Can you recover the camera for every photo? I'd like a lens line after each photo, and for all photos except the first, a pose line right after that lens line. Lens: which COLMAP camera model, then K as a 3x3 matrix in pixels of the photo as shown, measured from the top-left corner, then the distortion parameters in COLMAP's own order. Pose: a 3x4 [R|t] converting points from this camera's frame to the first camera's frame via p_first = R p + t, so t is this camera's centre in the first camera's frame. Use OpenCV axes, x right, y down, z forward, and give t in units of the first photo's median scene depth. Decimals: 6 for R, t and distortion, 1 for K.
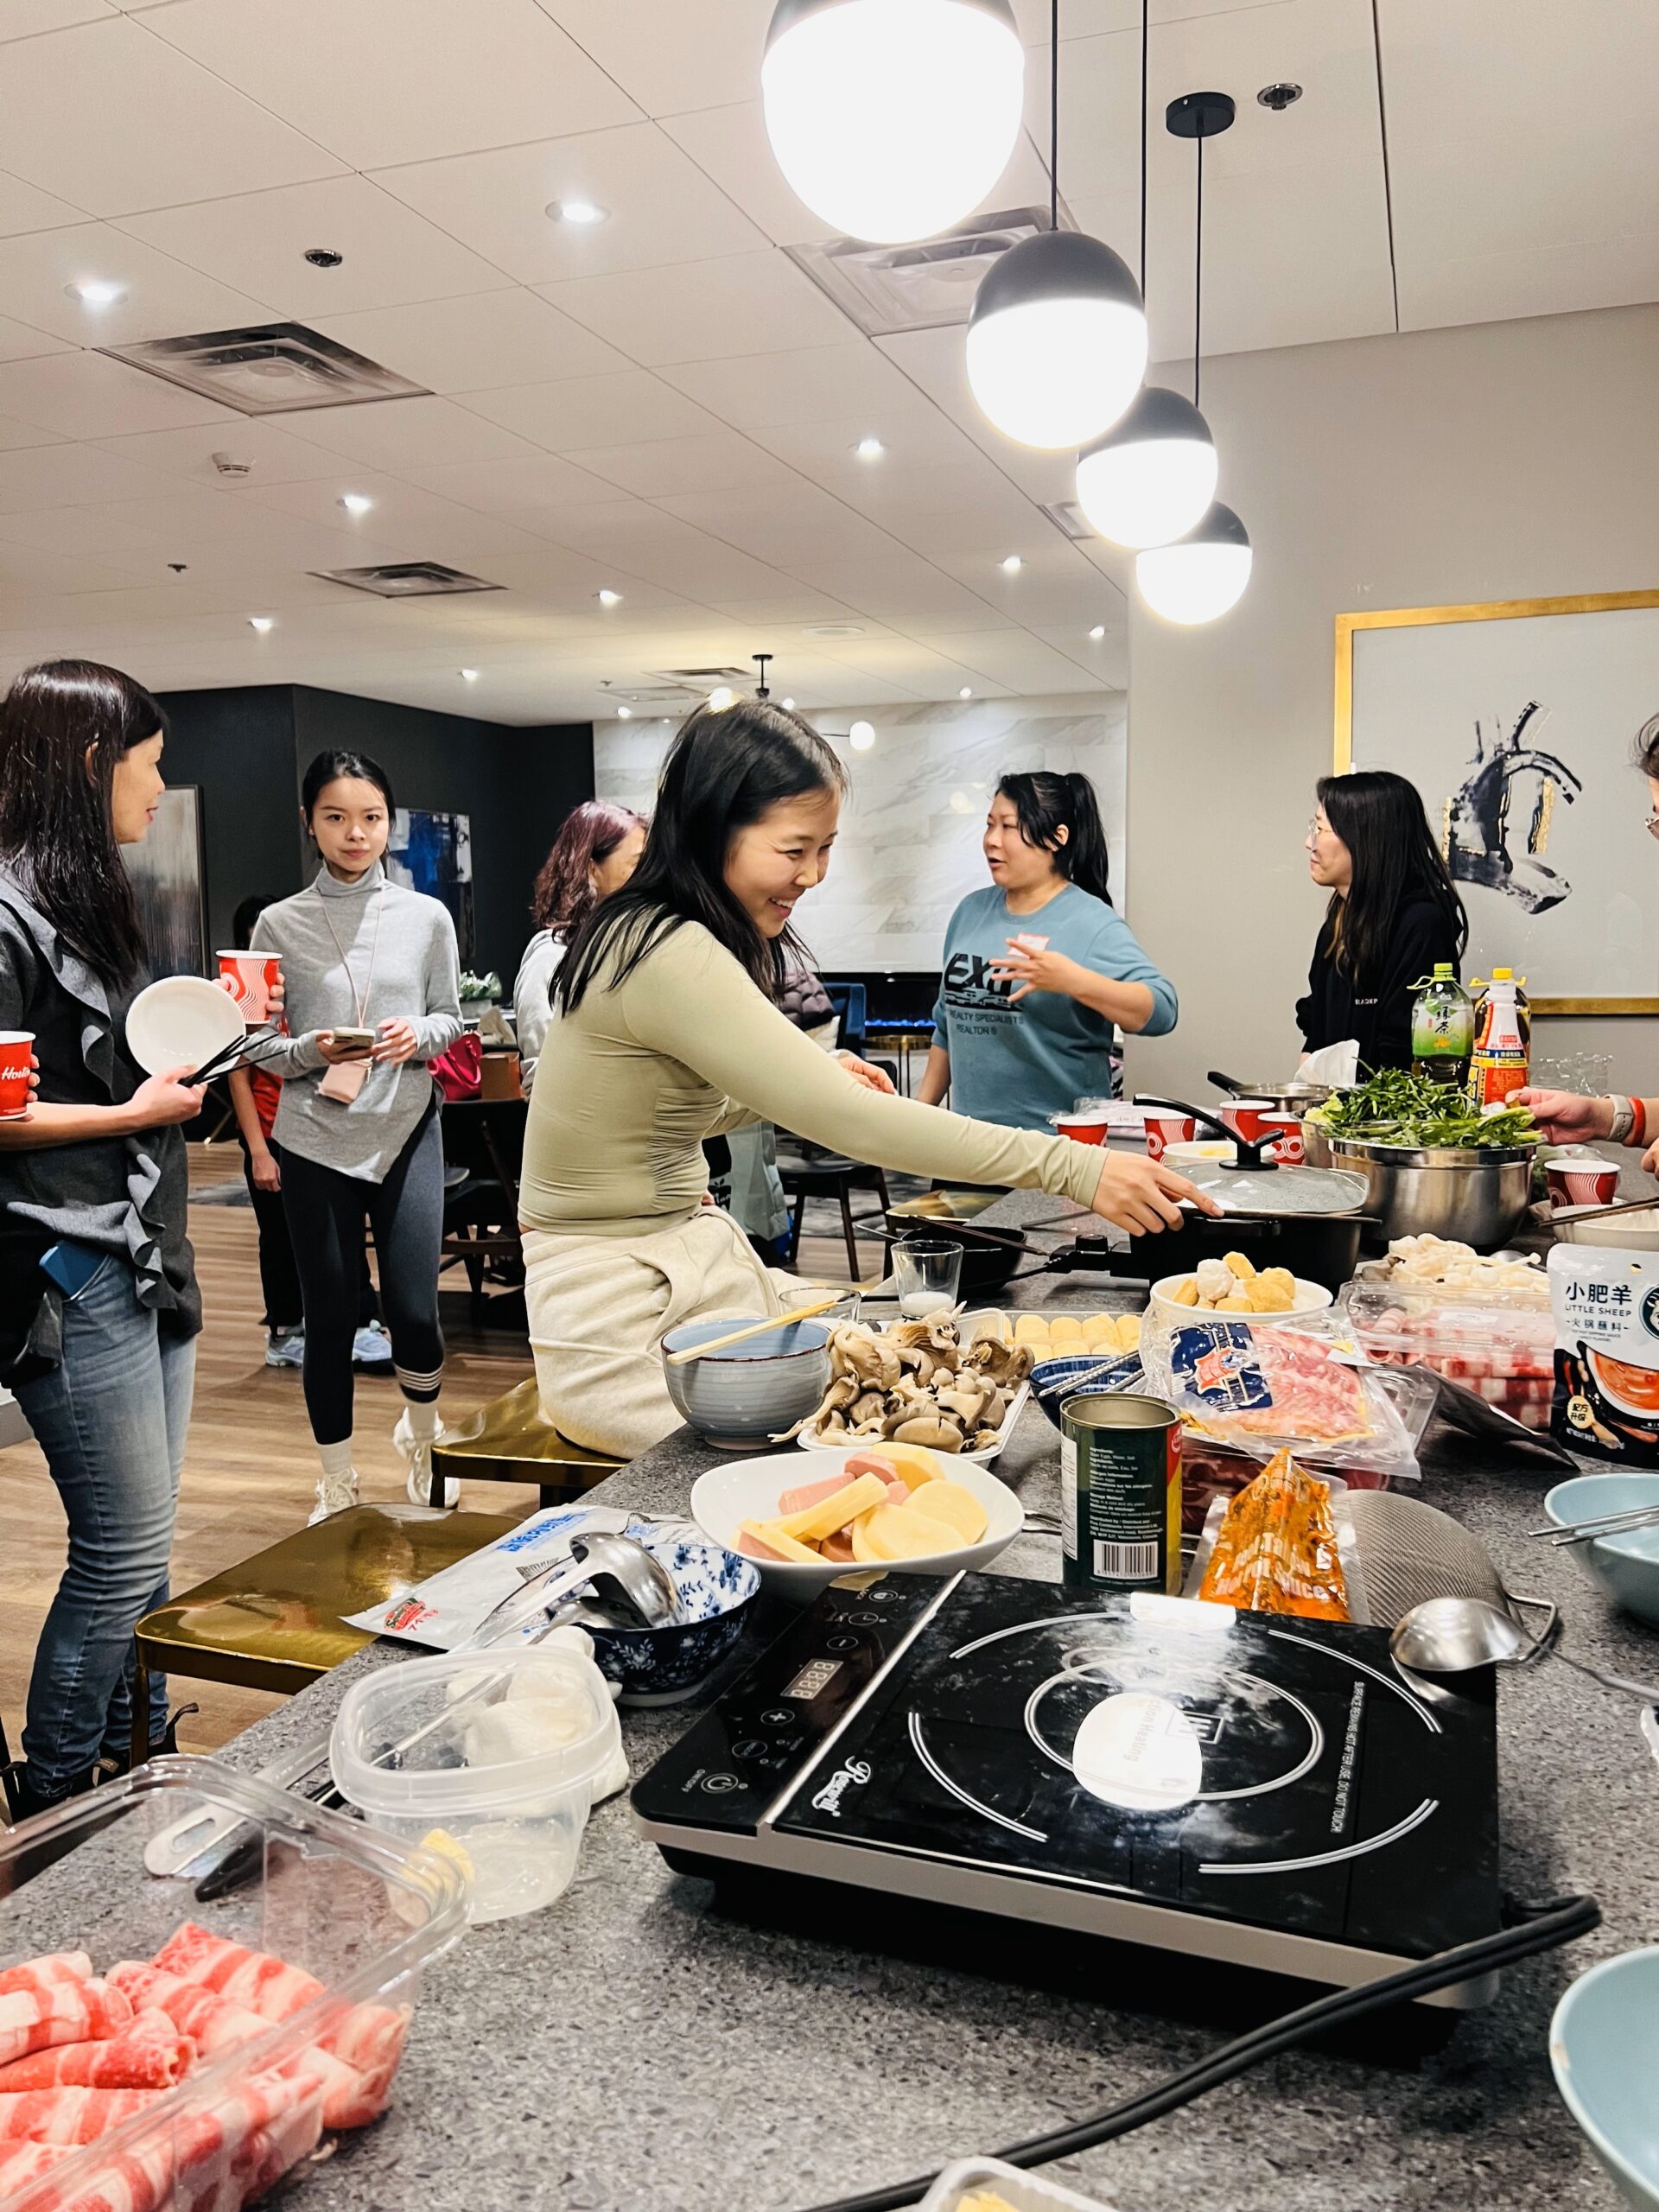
lens RADIAL K [[1686.5, 0, 829.1], [0, 1686.5, 1107.9], [0, 0, 1]] dist [-0.012356, -0.001826]
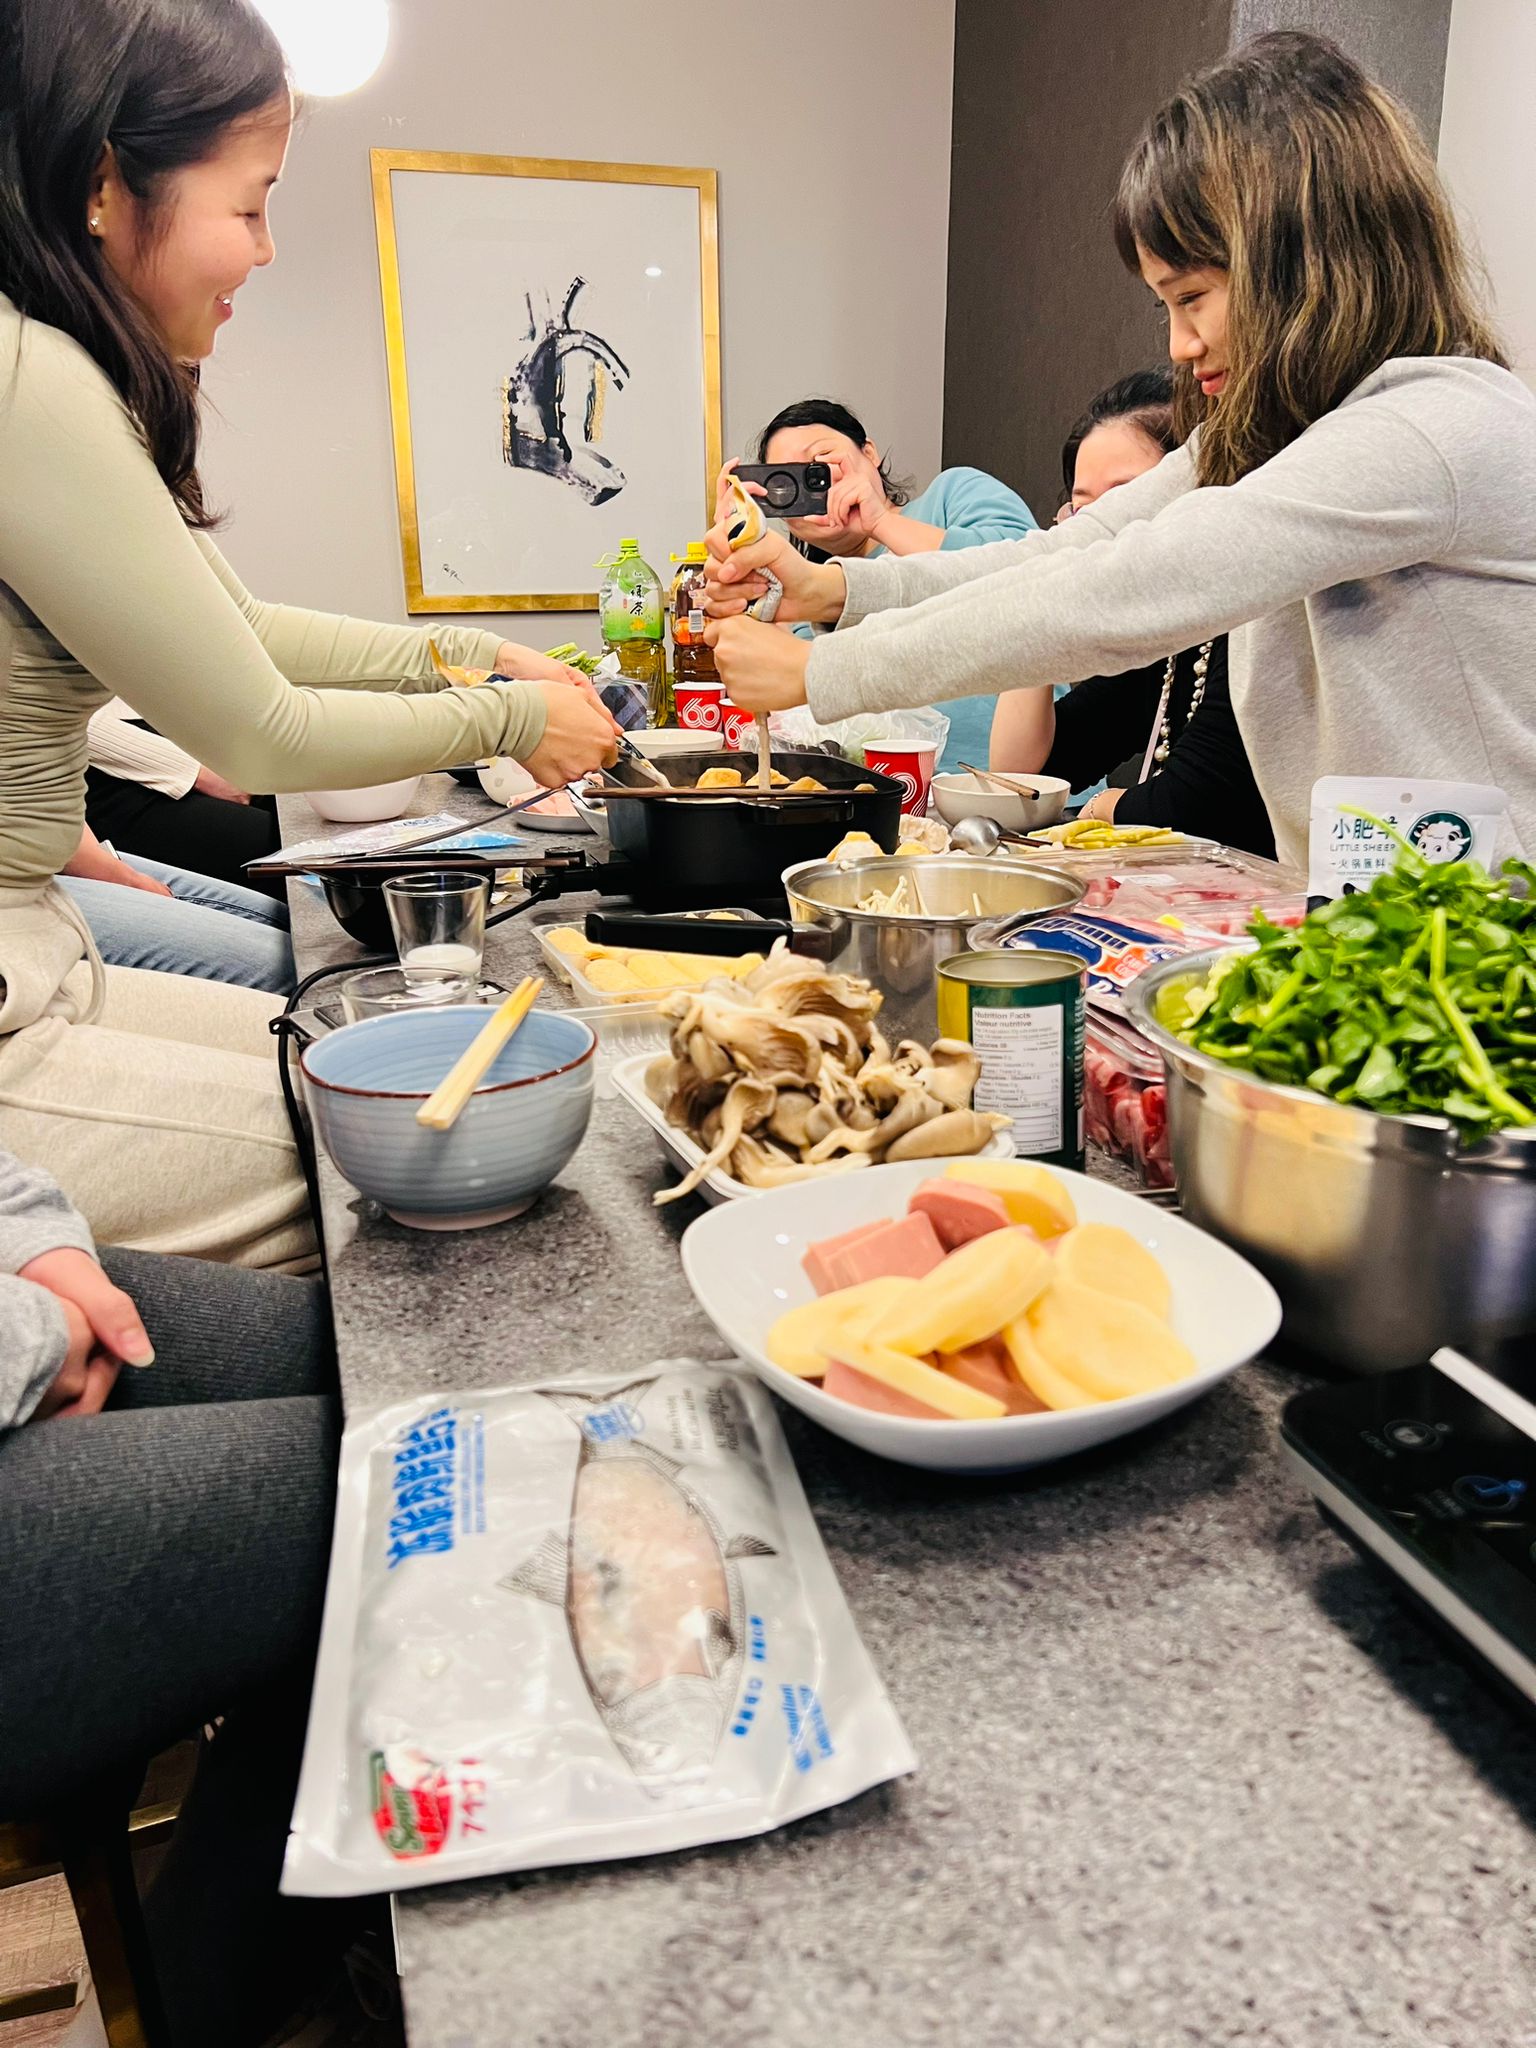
lens RADIAL K [[1561.5, 0, 771.1], [0, 1561.5, 1020.2], [0, 0, 1]] dist [-0.012356, -0.001826]
pose [[0.776673, -0.172930, 0.605701, -0.111644], [0.065486, 0.978534, 0.195404, 0.009270], [-0.626490, -0.112100, 0.771326, 0.190302]]
